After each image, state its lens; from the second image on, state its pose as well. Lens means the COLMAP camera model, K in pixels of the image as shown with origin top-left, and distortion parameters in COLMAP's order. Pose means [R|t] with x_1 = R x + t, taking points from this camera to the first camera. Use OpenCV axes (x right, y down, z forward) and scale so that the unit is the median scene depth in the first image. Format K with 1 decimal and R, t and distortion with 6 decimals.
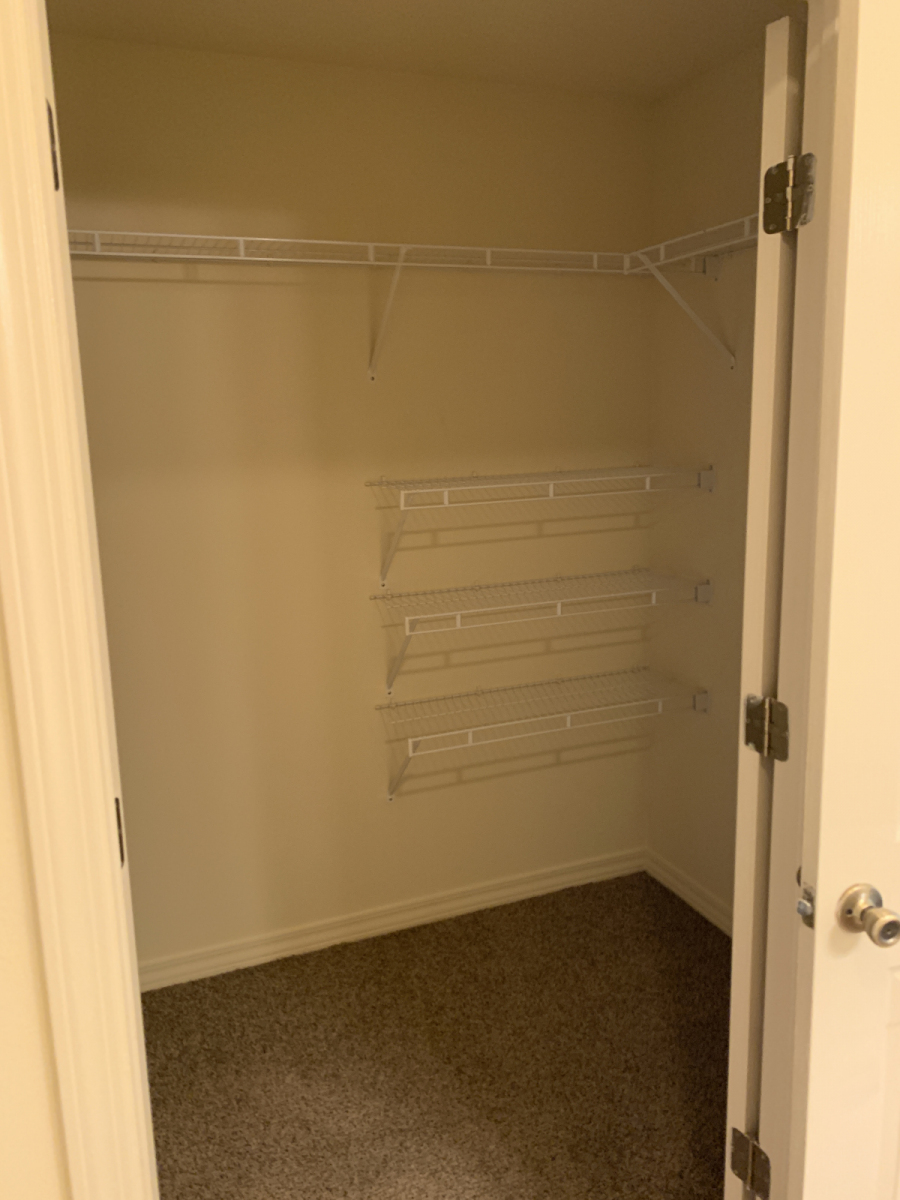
lens RADIAL K [[910.0, 0, 416.3], [0, 910.0, 606.0], [0, 0, 1]] dist [0.042396, -0.053215]
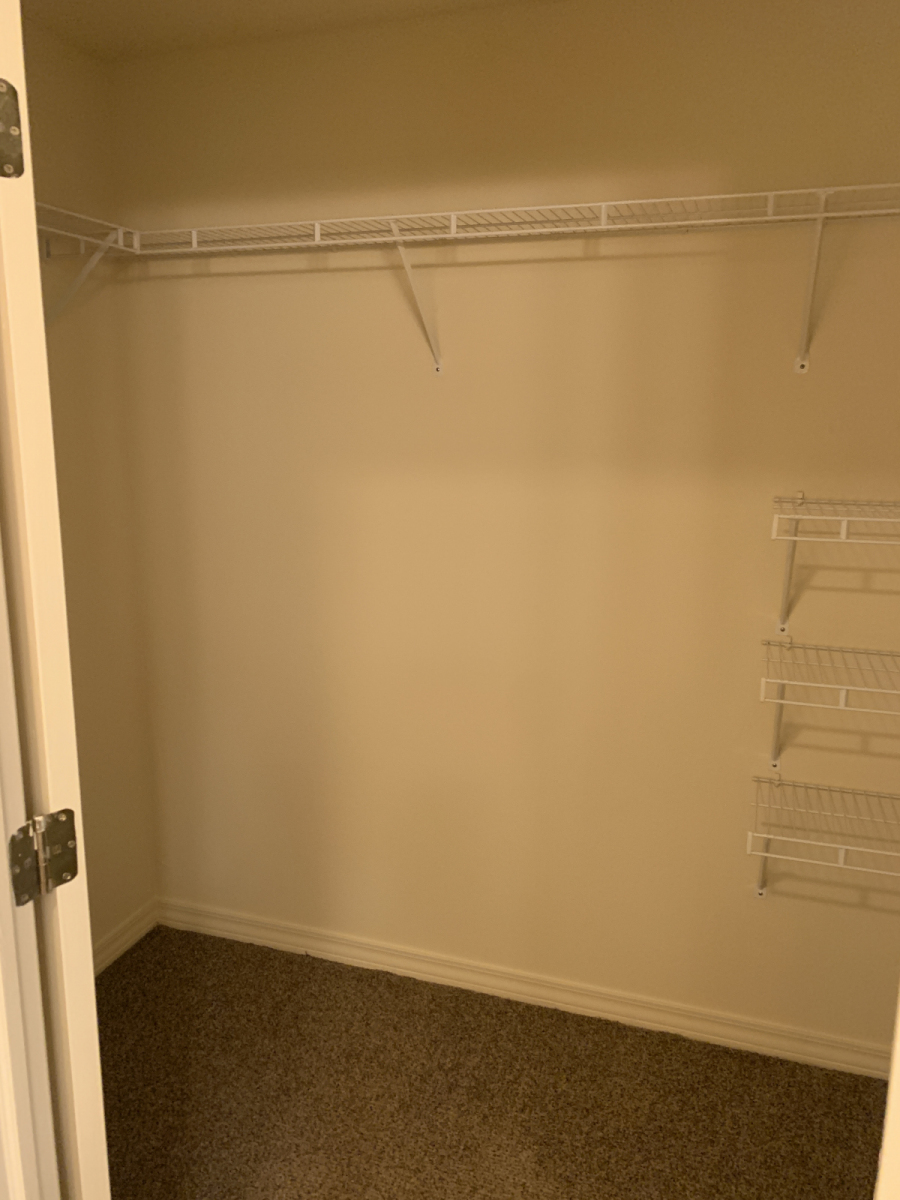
lens RADIAL K [[910.0, 0, 448.1], [0, 910.0, 604.2], [0, 0, 1]] dist [0.042396, -0.053215]
pose [[0.762202, 0.171311, -0.624260, 0.235620], [-0.151841, 0.984757, 0.084847, -0.068963], [0.629279, 0.030118, 0.776596, 0.207785]]
